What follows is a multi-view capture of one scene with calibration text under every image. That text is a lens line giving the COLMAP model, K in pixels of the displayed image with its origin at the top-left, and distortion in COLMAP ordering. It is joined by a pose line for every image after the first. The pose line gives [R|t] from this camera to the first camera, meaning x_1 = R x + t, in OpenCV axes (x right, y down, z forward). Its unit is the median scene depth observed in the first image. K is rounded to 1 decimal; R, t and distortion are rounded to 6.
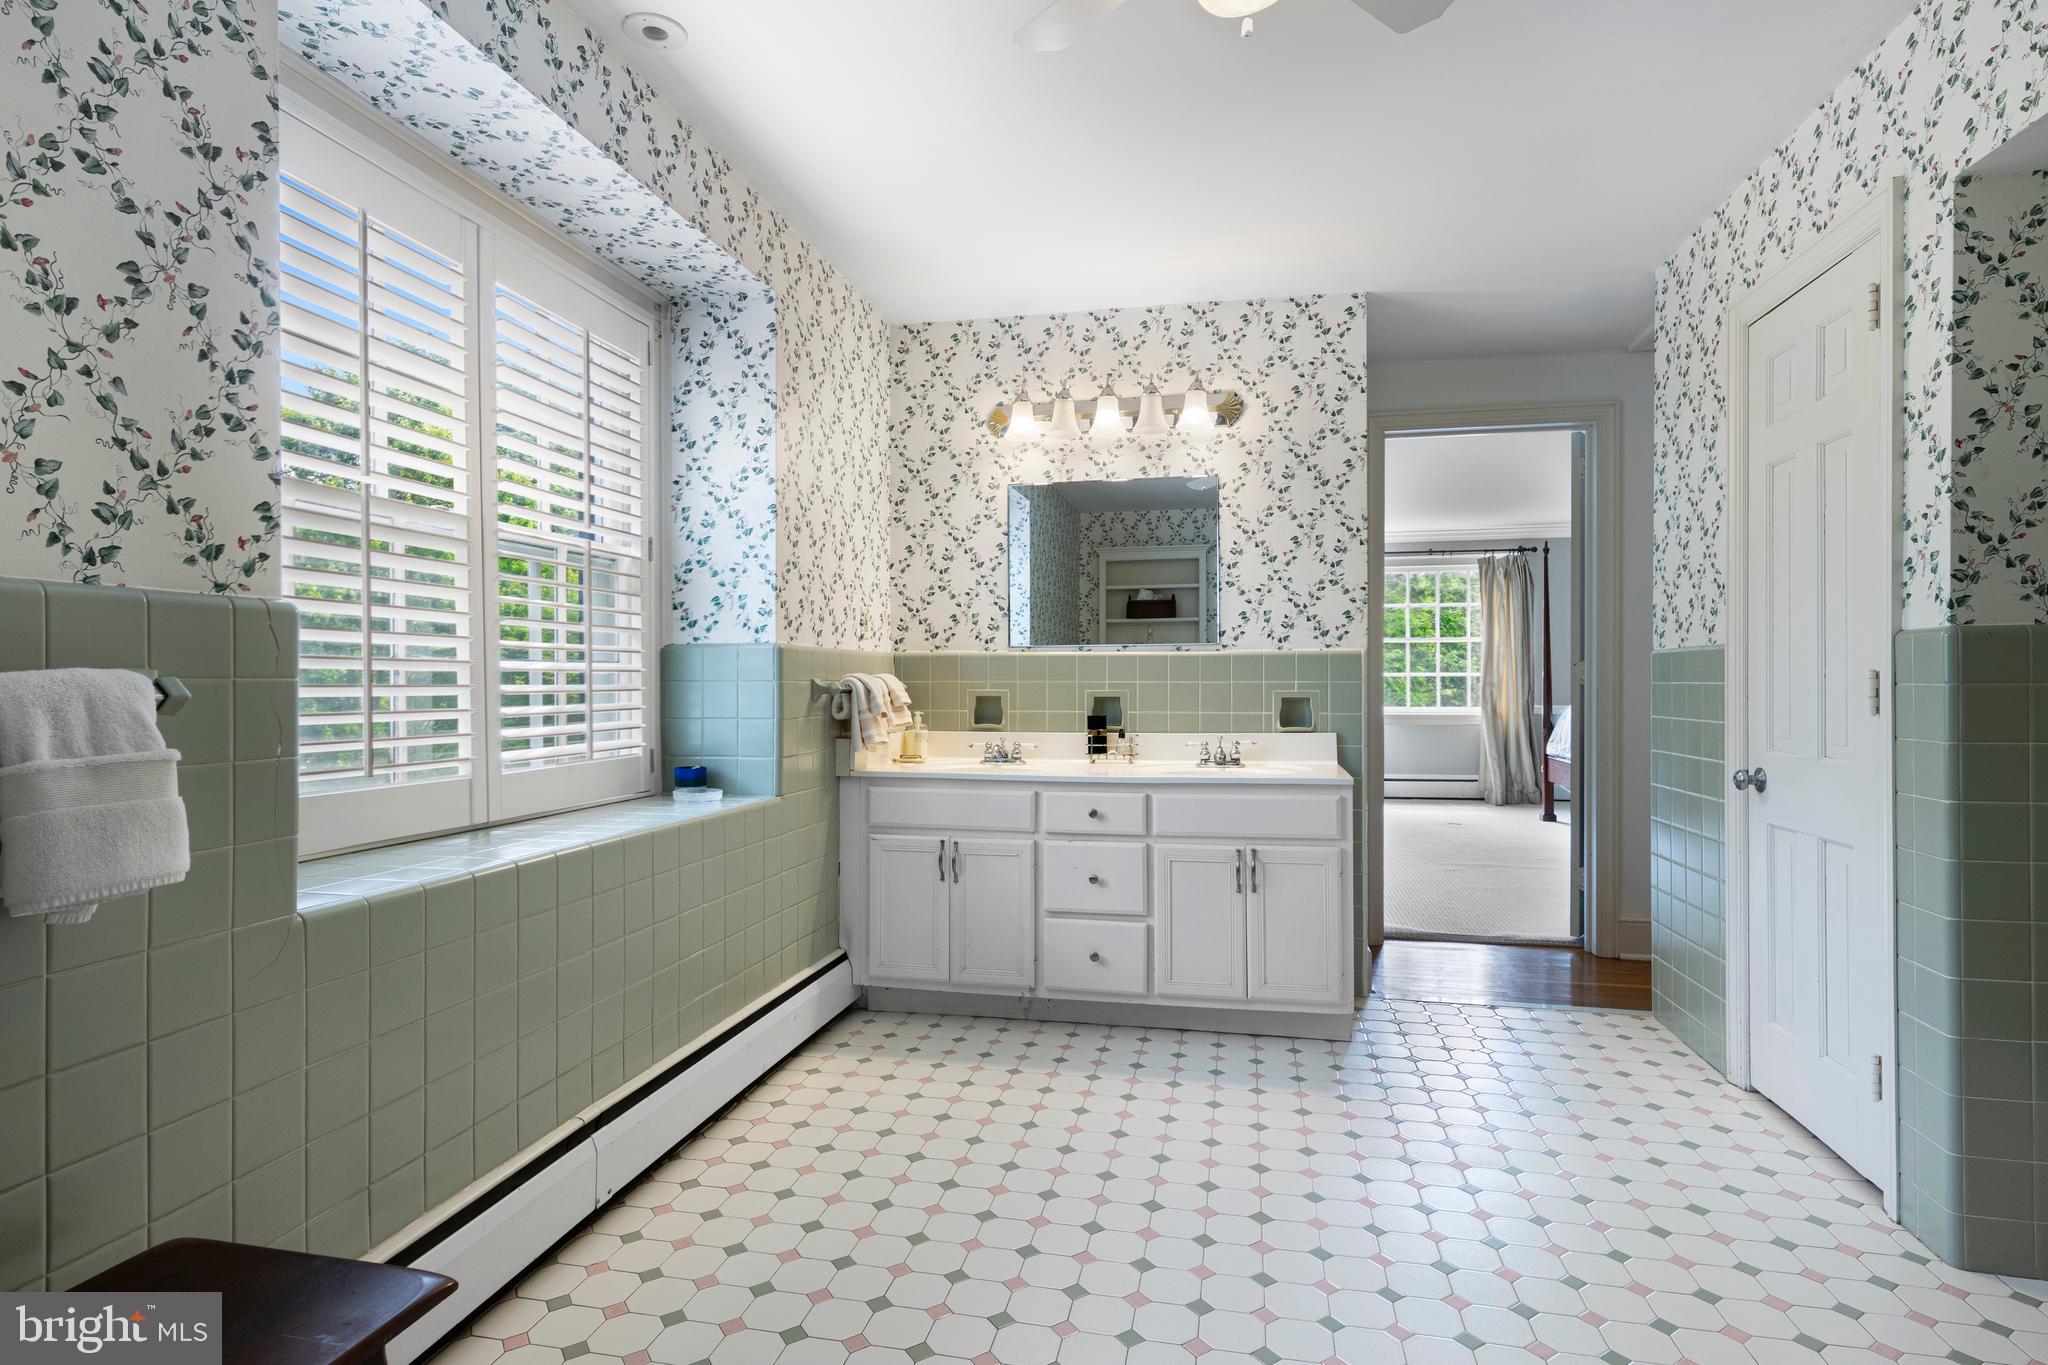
lens RADIAL K [[1053.1, 0, 1021.6], [0, 1053.1, 682.8], [0, 0, 1]] dist [0.011944, -0.003320]
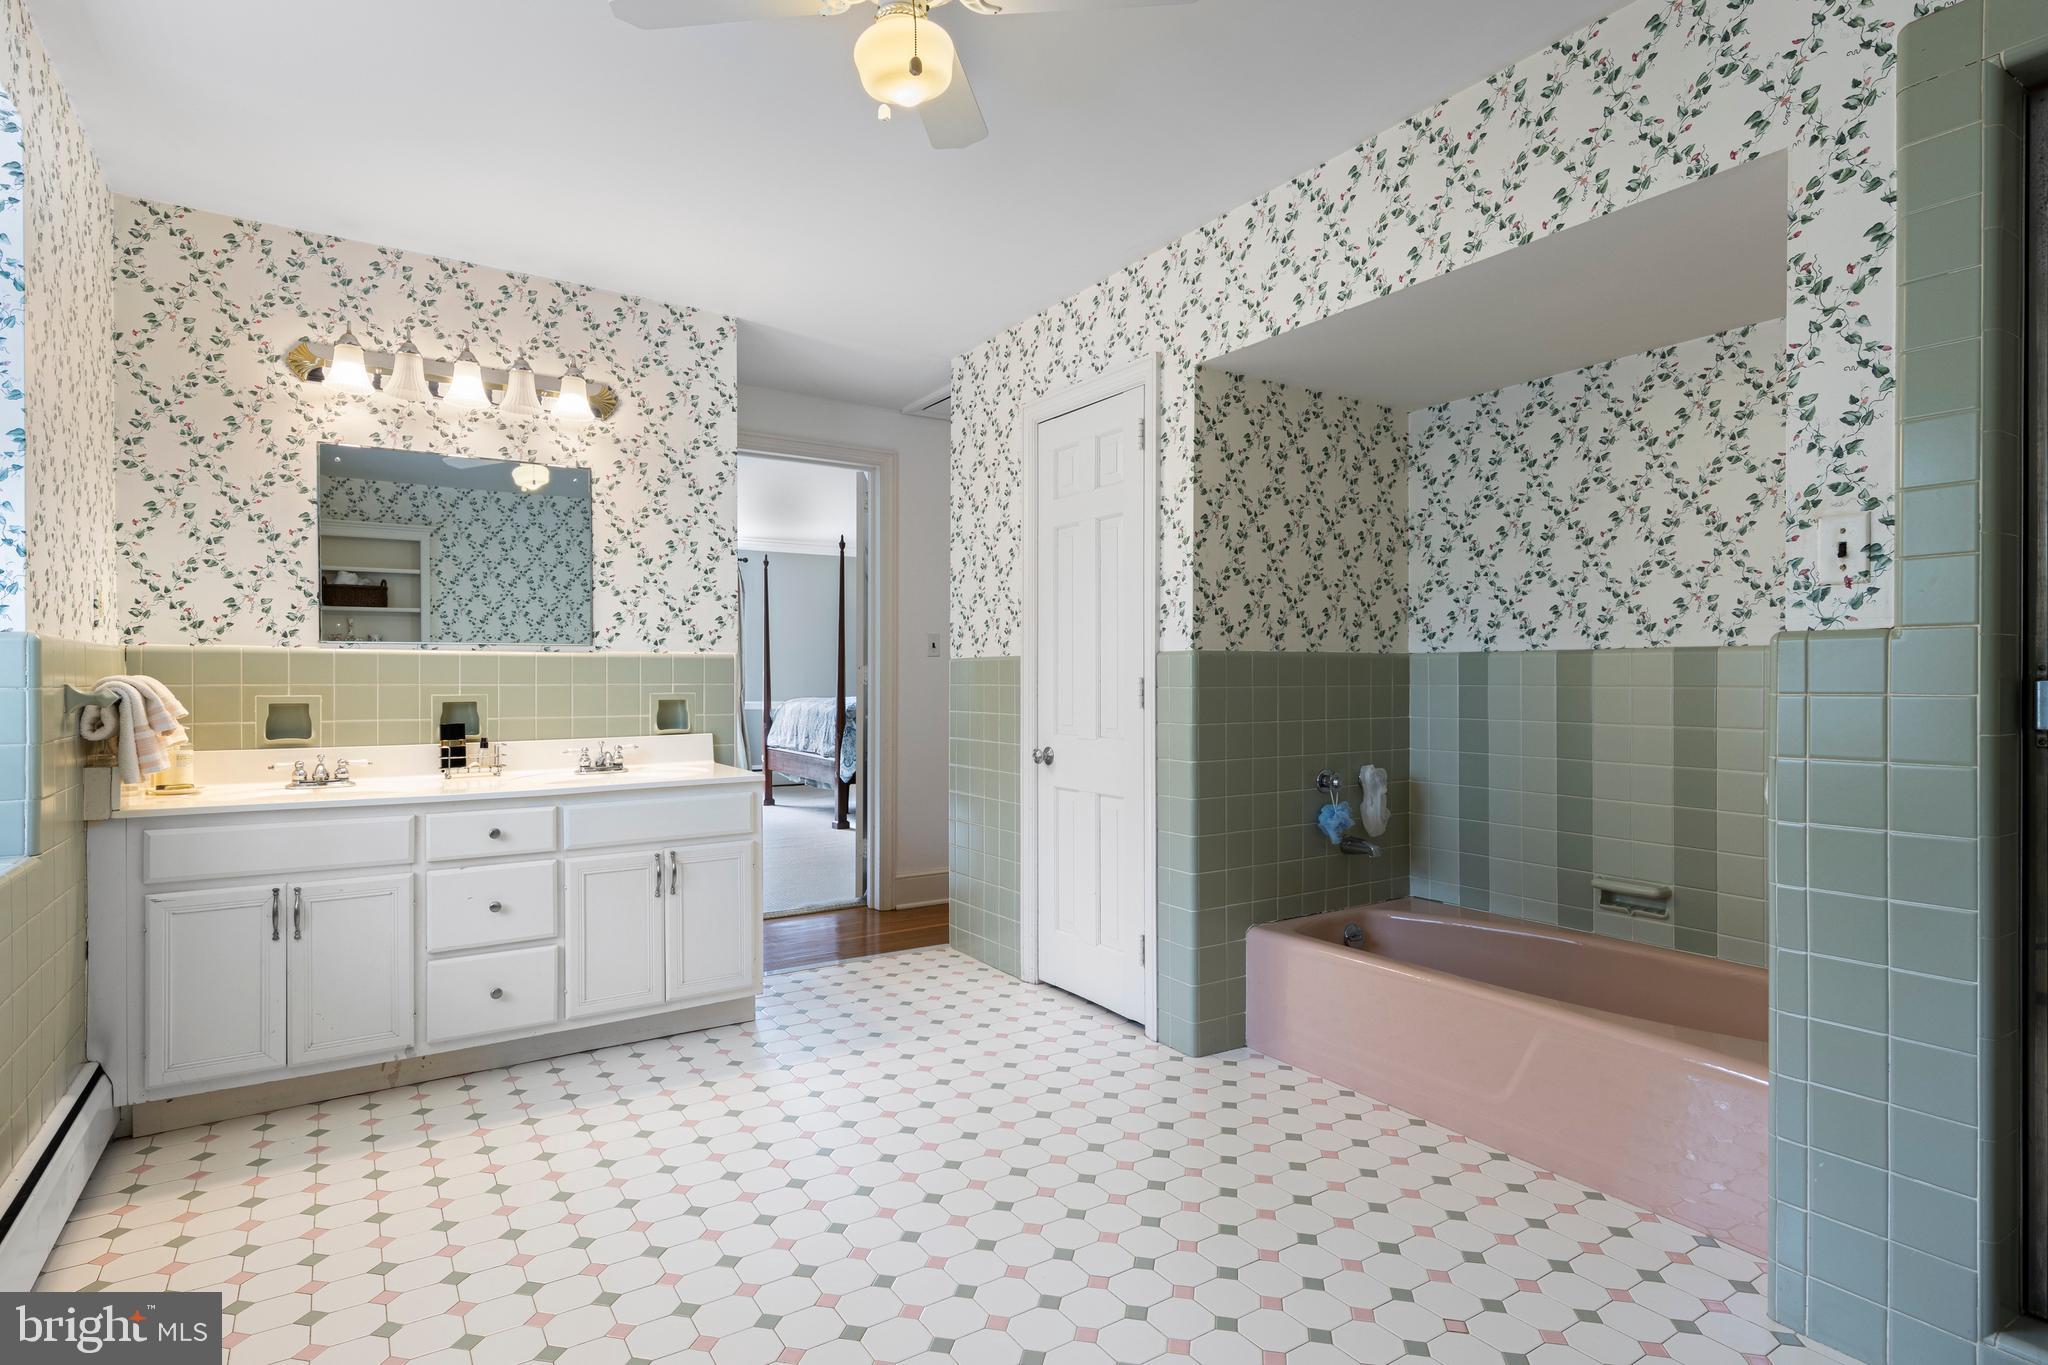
lens RADIAL K [[1053.1, 0, 1032.1], [0, 1053.1, 683.4], [0, 0, 1]] dist [0.011944, -0.003320]
pose [[0.701072, -0.003073, 0.713083, -0.240250], [0.000539, 0.999993, 0.003779, -0.006160], [-0.713090, -0.002265, 0.701069, 0.045513]]
